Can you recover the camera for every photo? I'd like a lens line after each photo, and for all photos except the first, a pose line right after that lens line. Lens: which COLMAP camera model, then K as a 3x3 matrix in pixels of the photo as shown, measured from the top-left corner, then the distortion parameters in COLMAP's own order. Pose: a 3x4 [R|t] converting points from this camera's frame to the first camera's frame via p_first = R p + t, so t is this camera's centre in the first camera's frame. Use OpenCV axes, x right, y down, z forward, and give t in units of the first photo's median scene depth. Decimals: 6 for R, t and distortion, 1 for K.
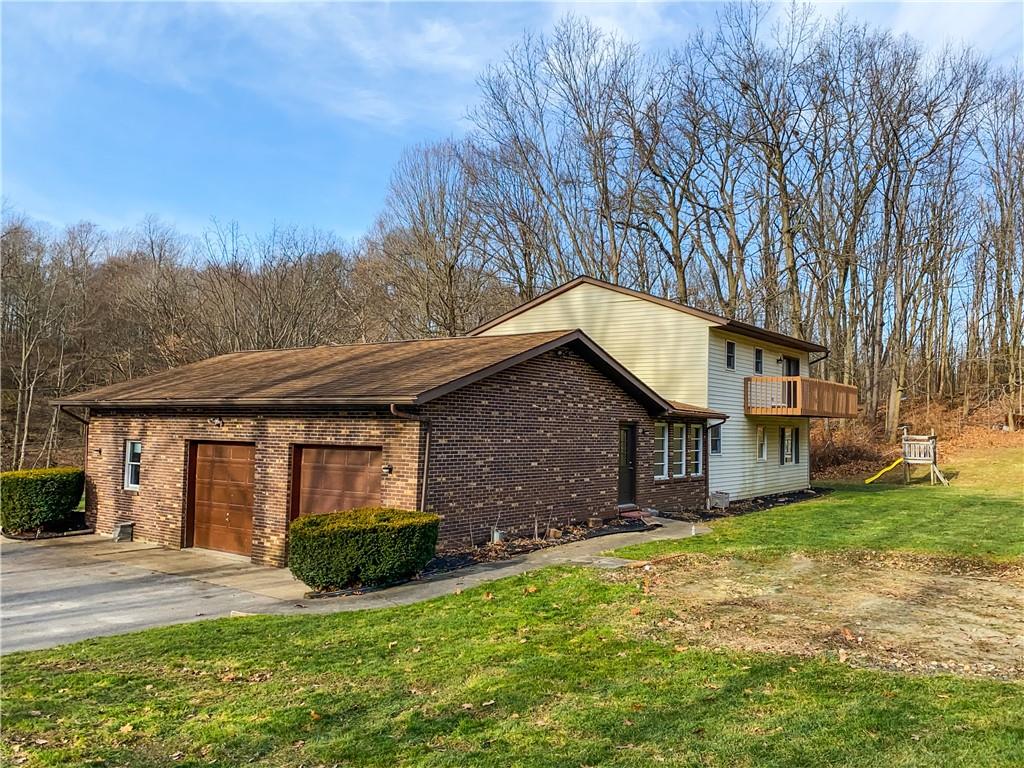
lens RADIAL K [[781.7, 0, 513.4], [0, 781.7, 384.2], [0, 0, 1]] dist [0.075327, -0.006550]
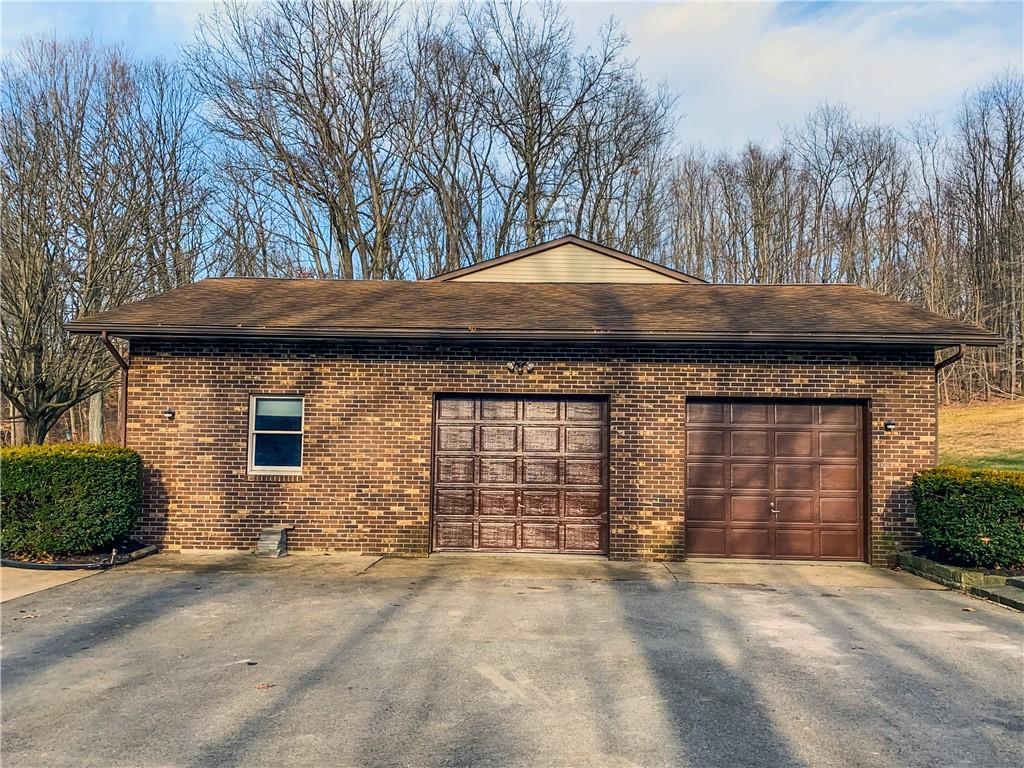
lens RADIAL K [[781.7, 0, 512.0], [0, 781.7, 382.7], [0, 0, 1]] dist [0.075327, -0.006550]
pose [[0.814311, 0.017086, 0.580178, -0.827875], [-0.033766, 0.999268, 0.017964, 0.052603], [-0.579446, -0.034219, 0.814292, 0.468957]]
